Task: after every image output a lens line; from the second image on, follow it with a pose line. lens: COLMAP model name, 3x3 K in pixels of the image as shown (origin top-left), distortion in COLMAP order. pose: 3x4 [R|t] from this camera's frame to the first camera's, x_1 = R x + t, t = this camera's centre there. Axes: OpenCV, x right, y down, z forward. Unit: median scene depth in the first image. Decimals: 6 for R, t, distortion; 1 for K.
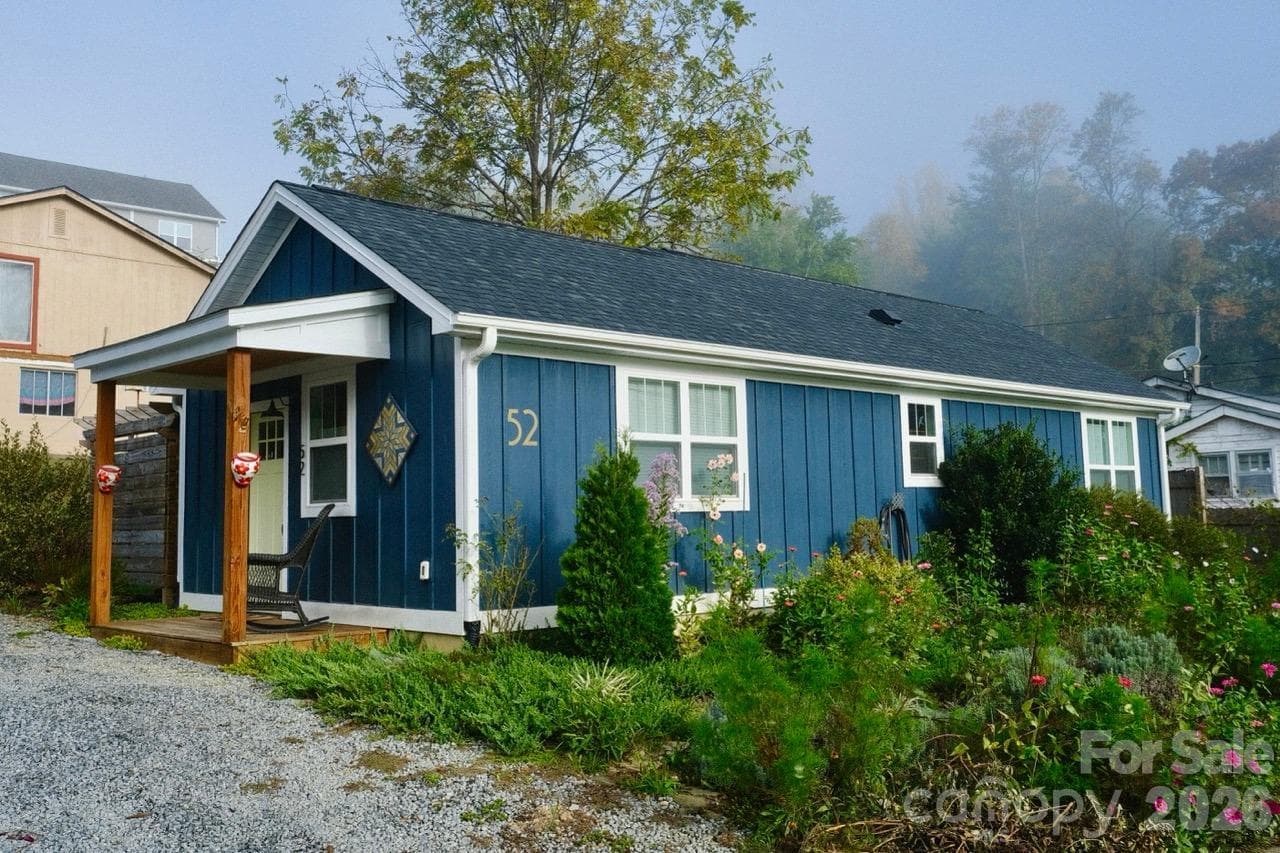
lens RADIAL K [[1218.1, 0, 619.6], [0, 1218.1, 379.7], [0, 0, 1]] dist [0.008775, 0.000000]
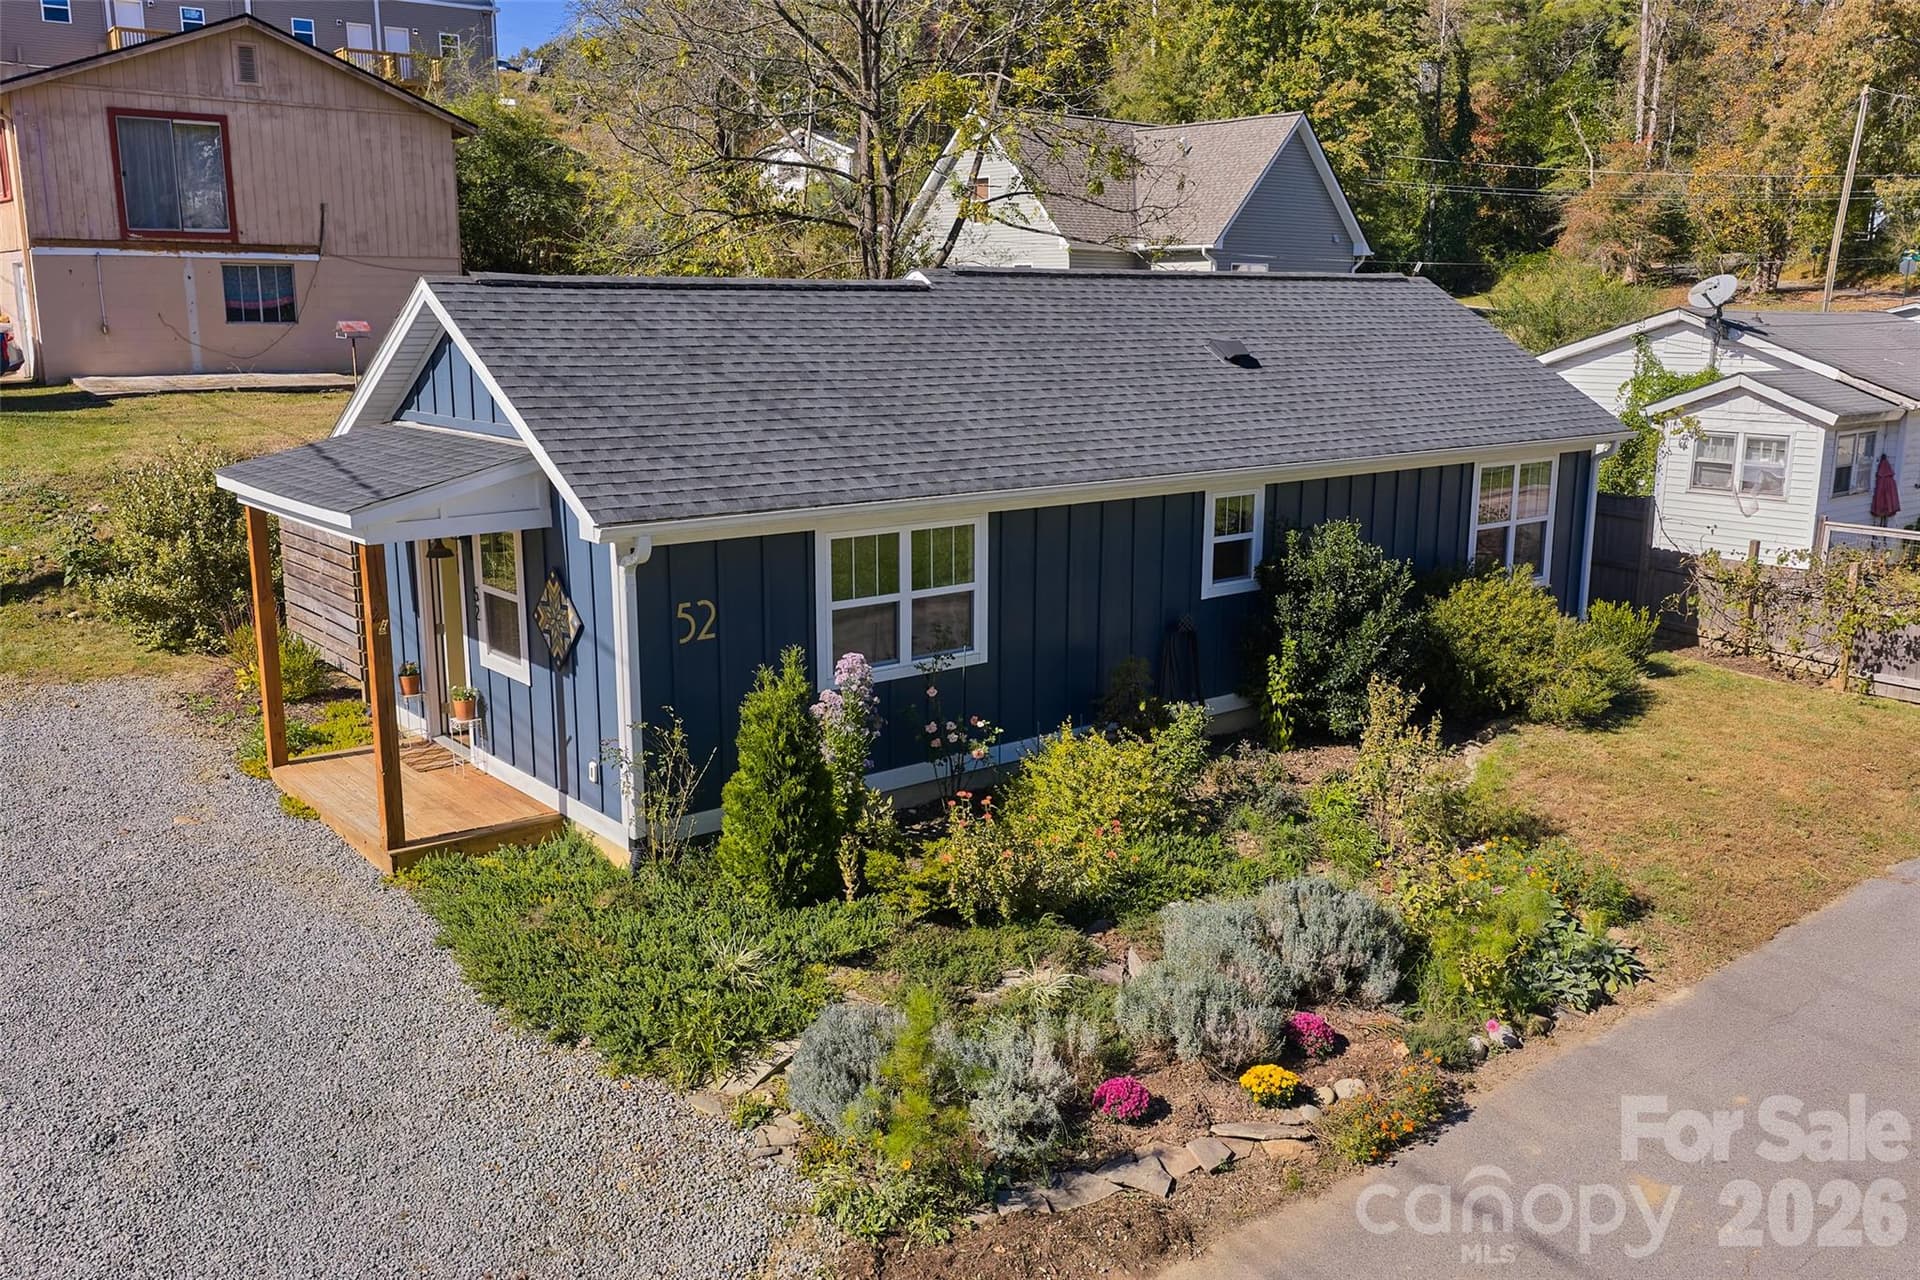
lens RADIAL K [[1598.6, 0, 963.8], [0, 1598.6, 636.3], [0, 0, 1]] dist [0.025317, -0.015003]
pose [[0.997032, 0.041094, -0.065103, 0.138403], [-0.017957, 0.946434, 0.322398, -0.238009], [0.074864, -0.320272, 0.944363, -0.071998]]
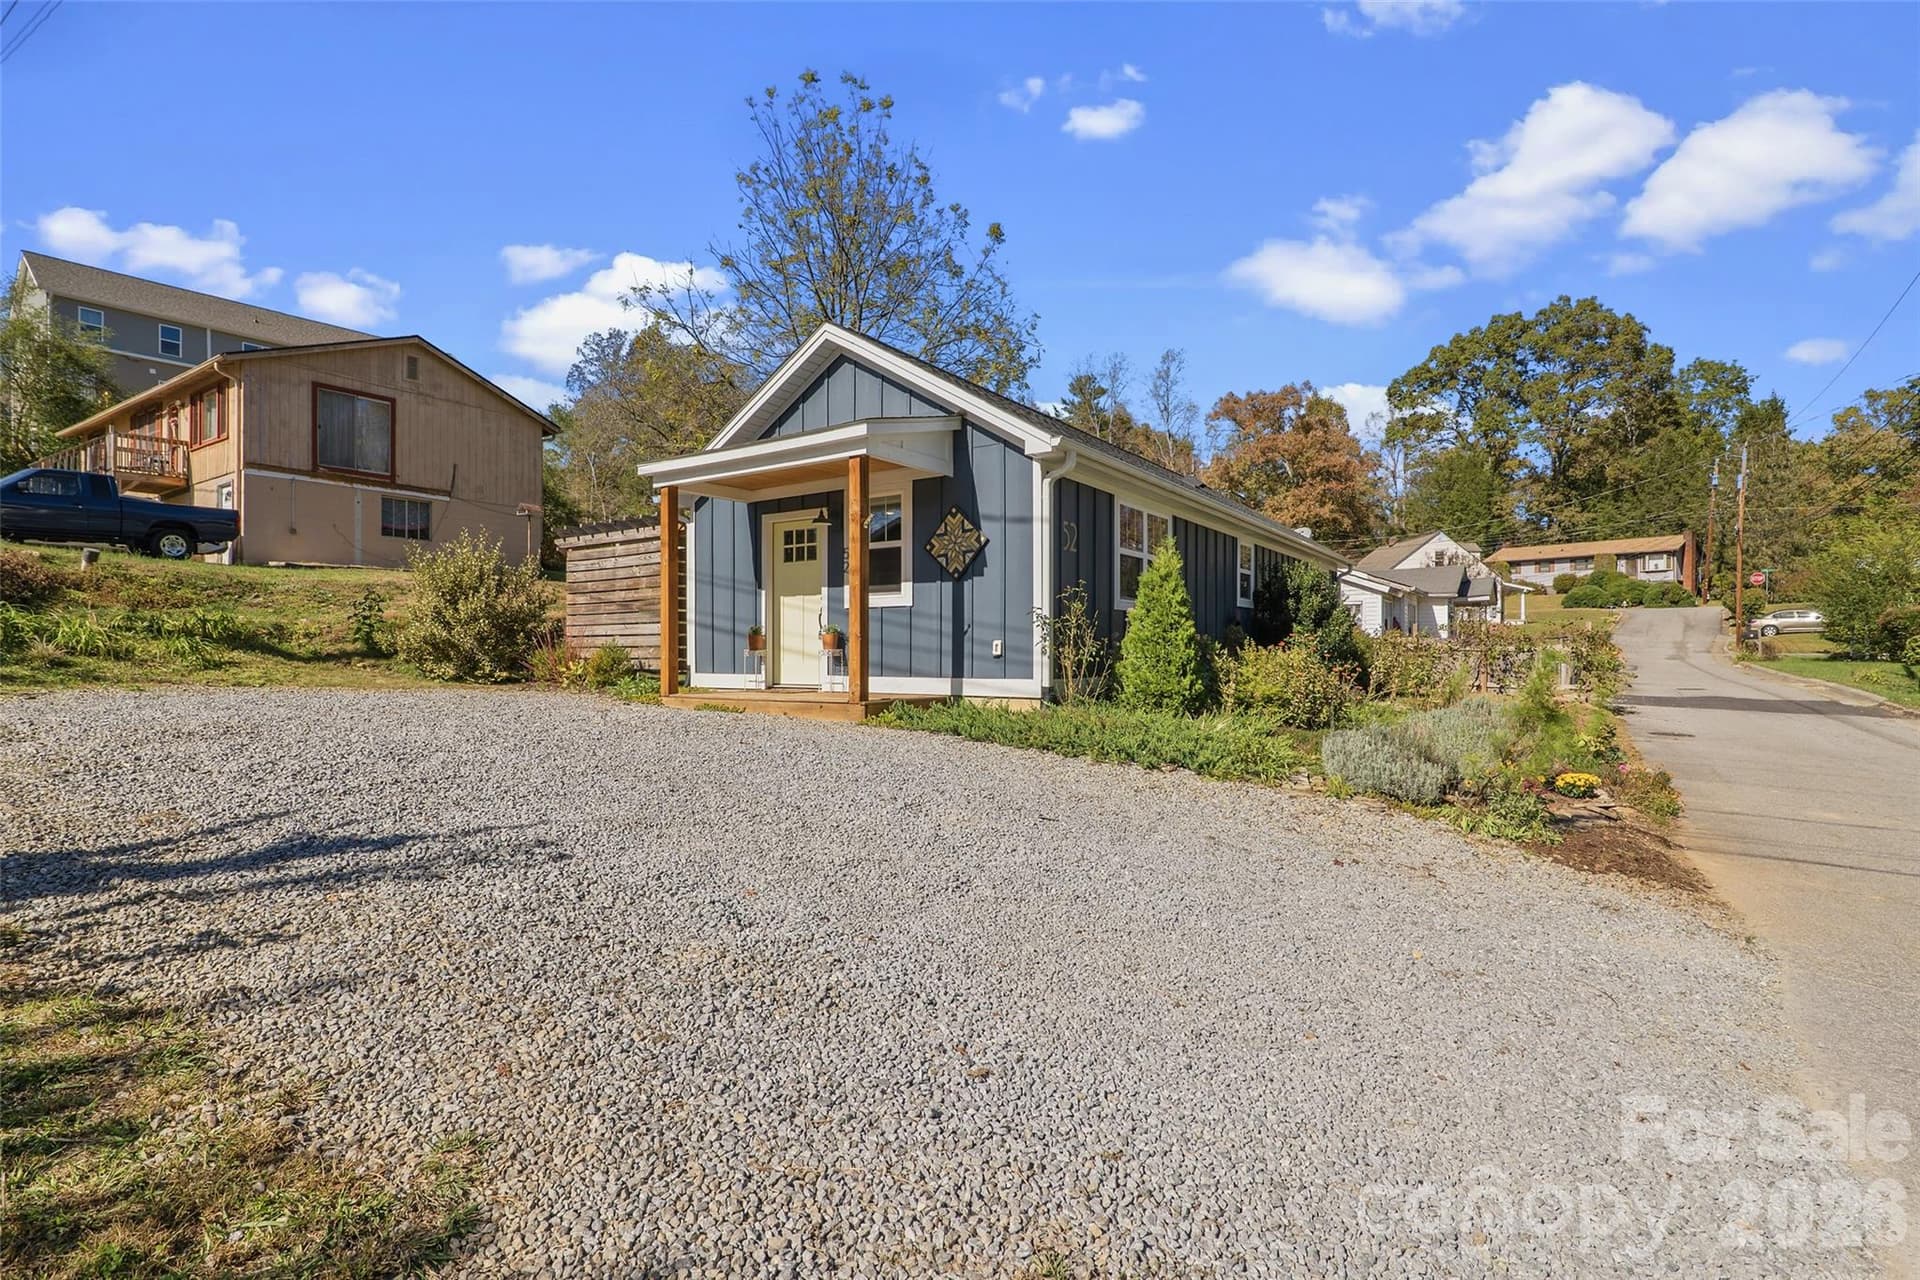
lens RADIAL K [[930.6, 0, 959.8], [0, 930.6, 651.7], [0, 0, 1]] dist [-0.016774, 0.000033]
pose [[0.975824, 0.020960, 0.217551, -0.281038], [-0.043933, 0.993885, 0.101306, 0.046152], [-0.214097, -0.108414, 0.970777, 0.062206]]
